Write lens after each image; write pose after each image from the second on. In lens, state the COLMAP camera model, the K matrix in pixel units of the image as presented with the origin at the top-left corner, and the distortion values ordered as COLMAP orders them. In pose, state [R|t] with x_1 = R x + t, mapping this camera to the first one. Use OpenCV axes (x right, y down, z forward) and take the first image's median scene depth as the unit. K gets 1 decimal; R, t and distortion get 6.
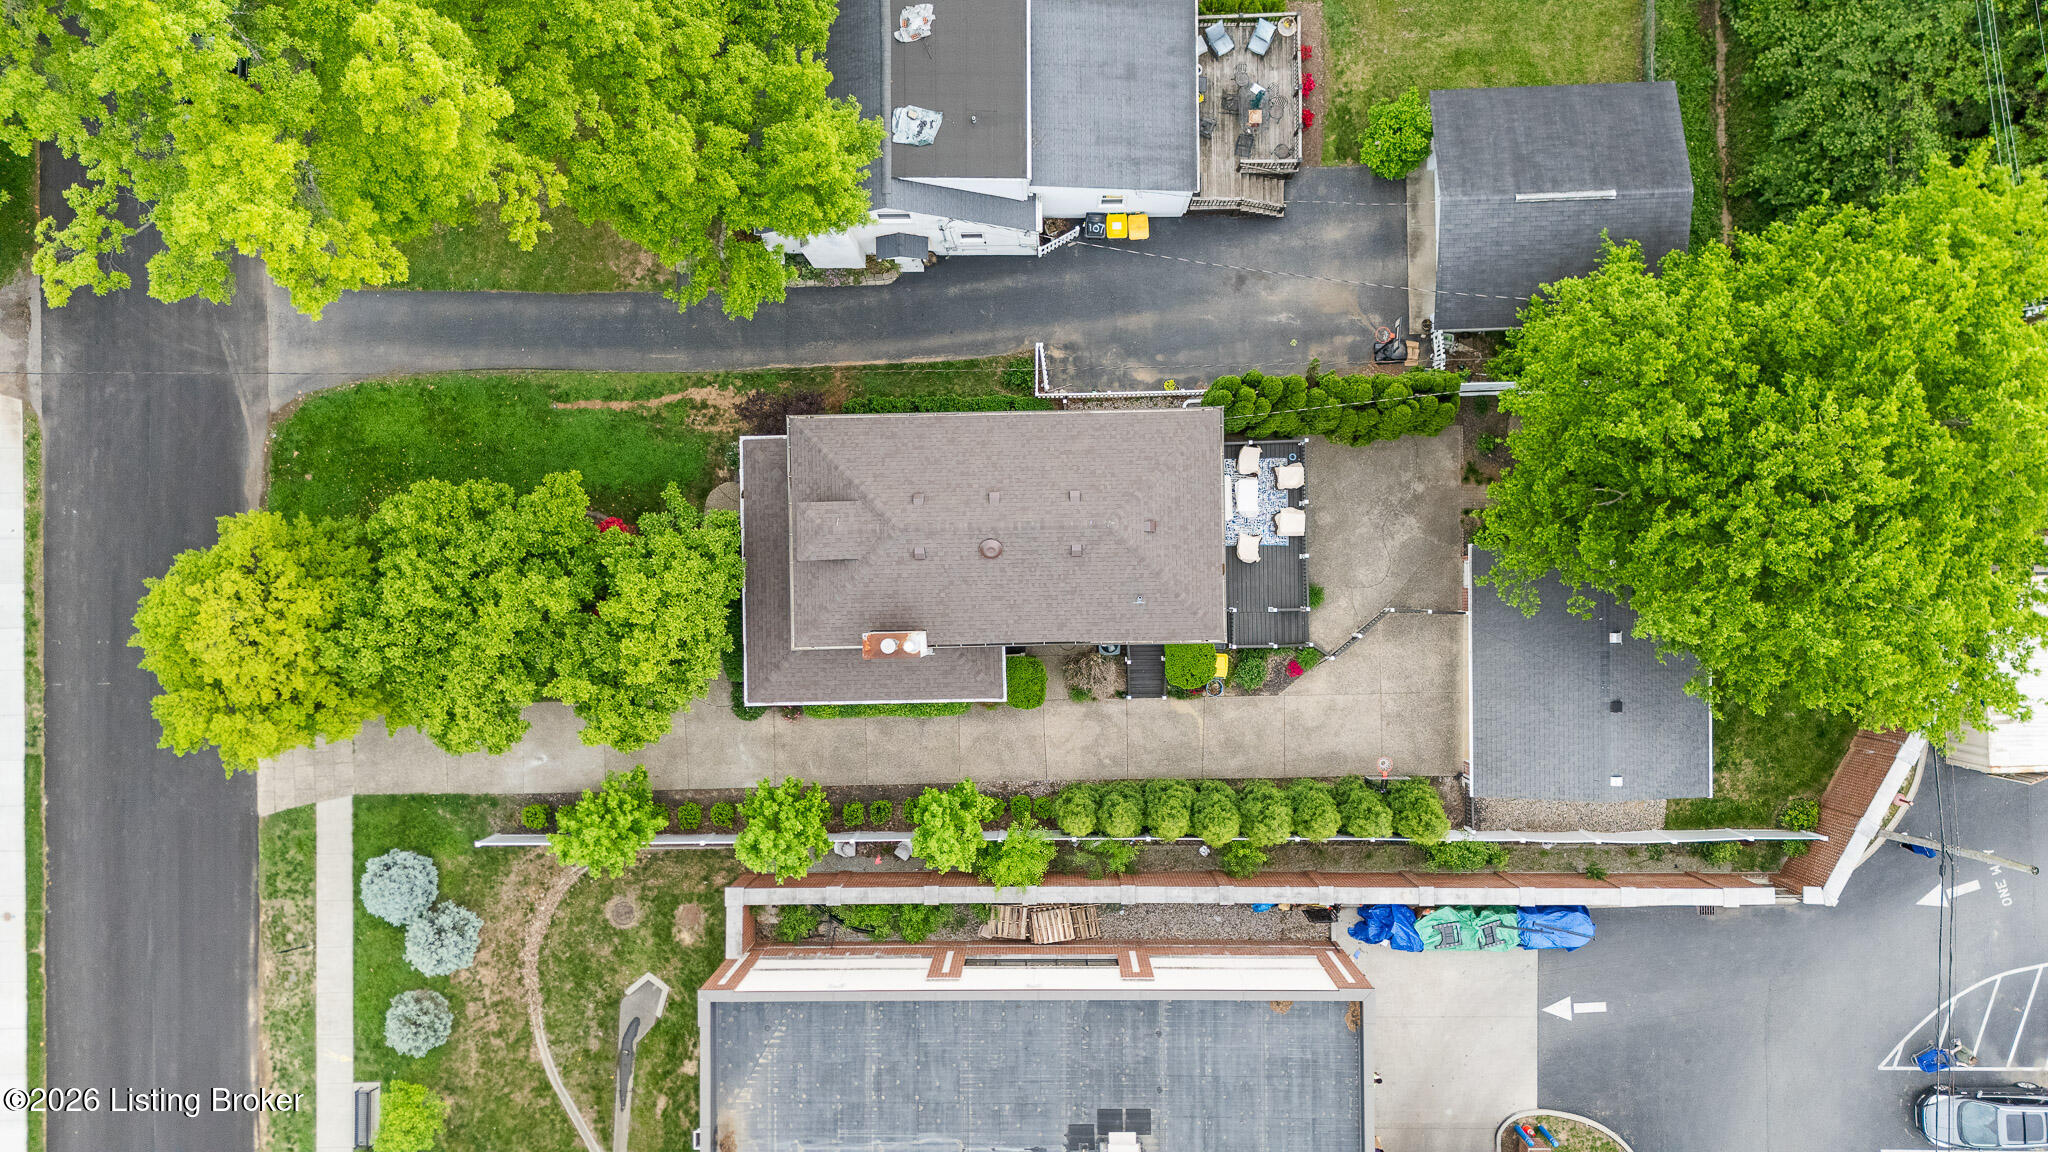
lens RADIAL K [[1504.9, 0, 1021.6], [0, 1504.9, 578.1], [0, 0, 1]] dist [0.047768, -0.010314]
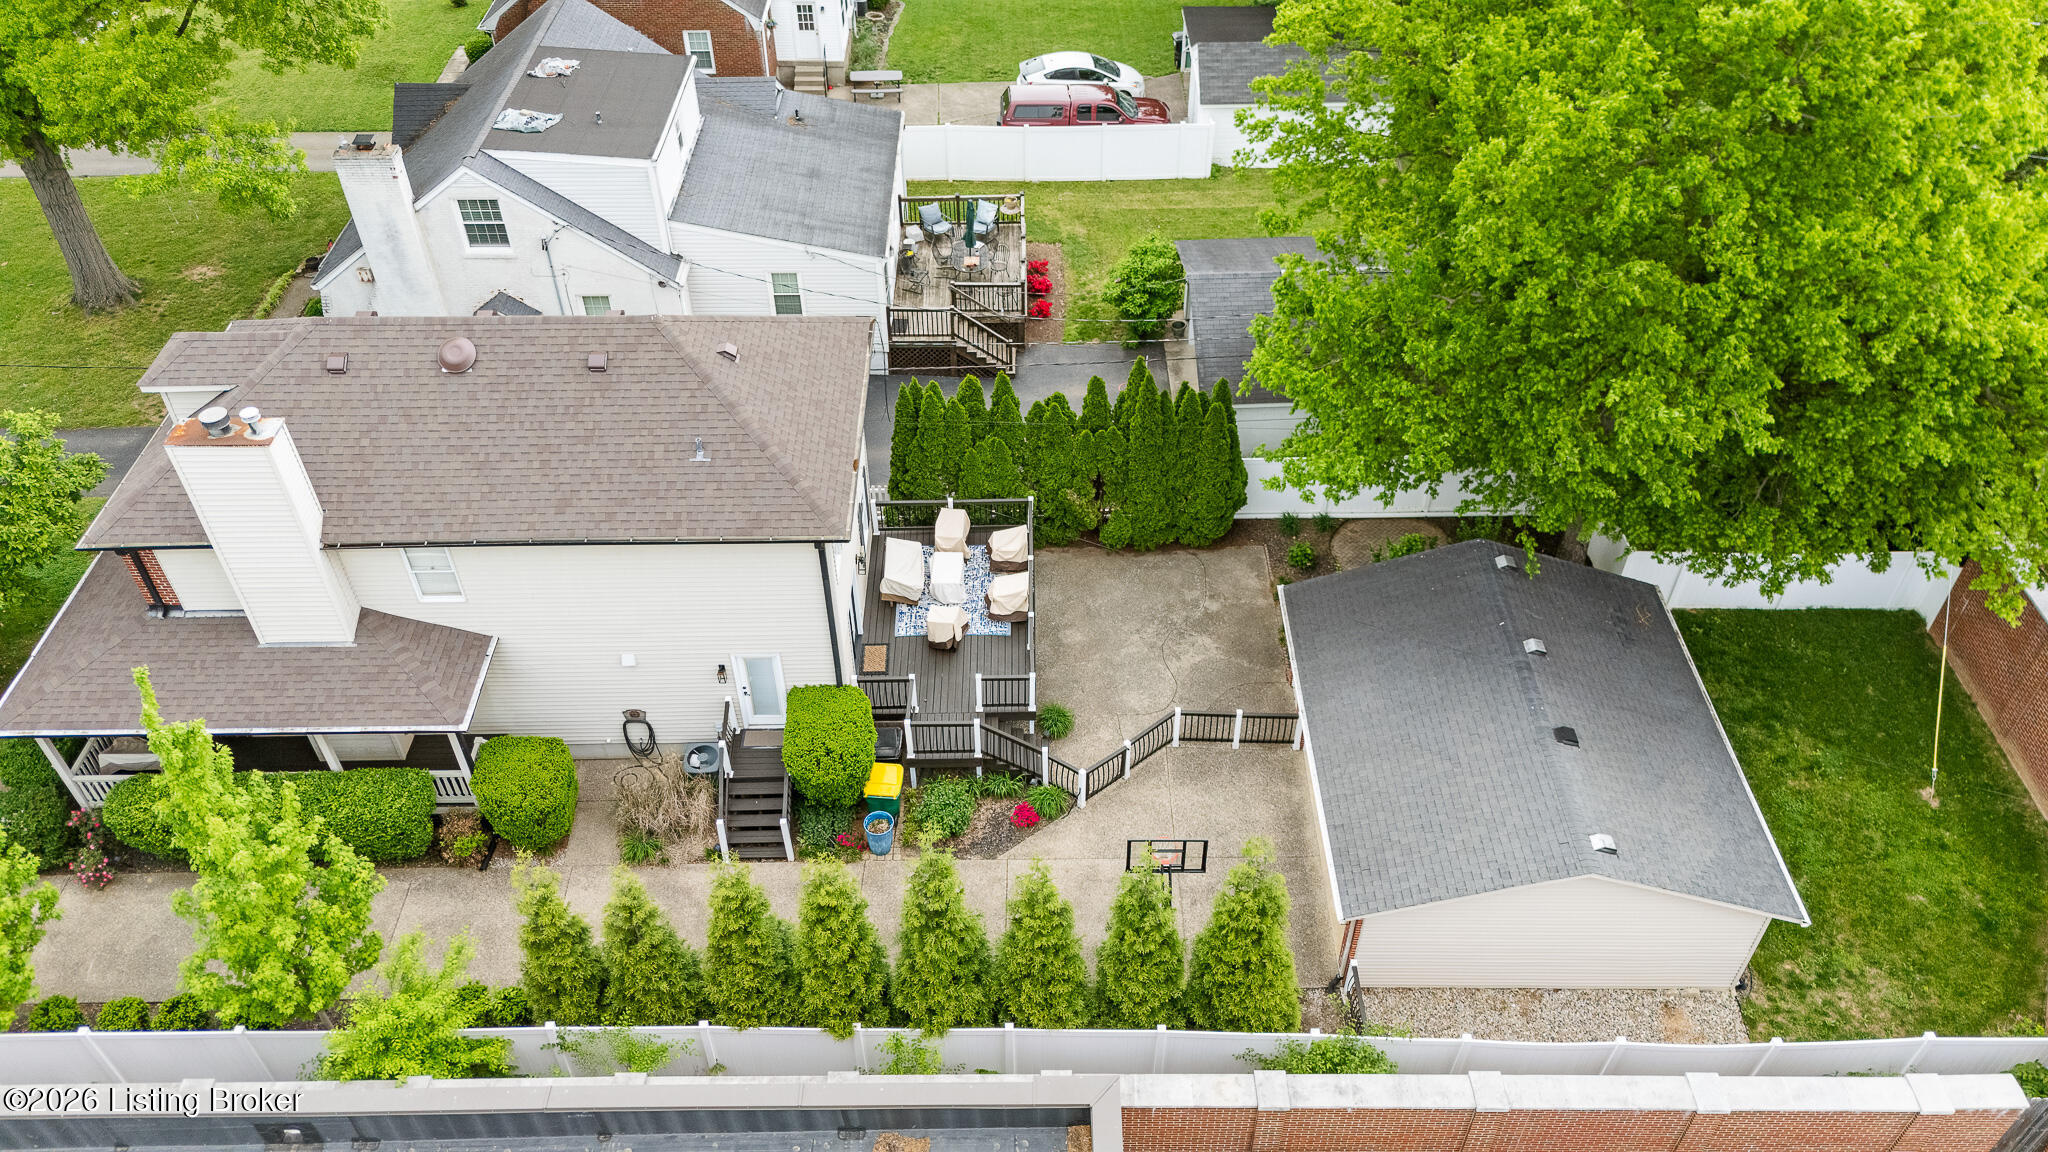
lens RADIAL K [[1504.9, 0, 1025.0], [0, 1504.9, 574.6], [0, 0, 1]] dist [0.047768, -0.010314]
pose [[0.999880, 0.014531, 0.005289, 0.177126], [-0.005946, 0.676998, -0.735961, 0.420123], [-0.014274, 0.735841, 0.677003, 0.542486]]
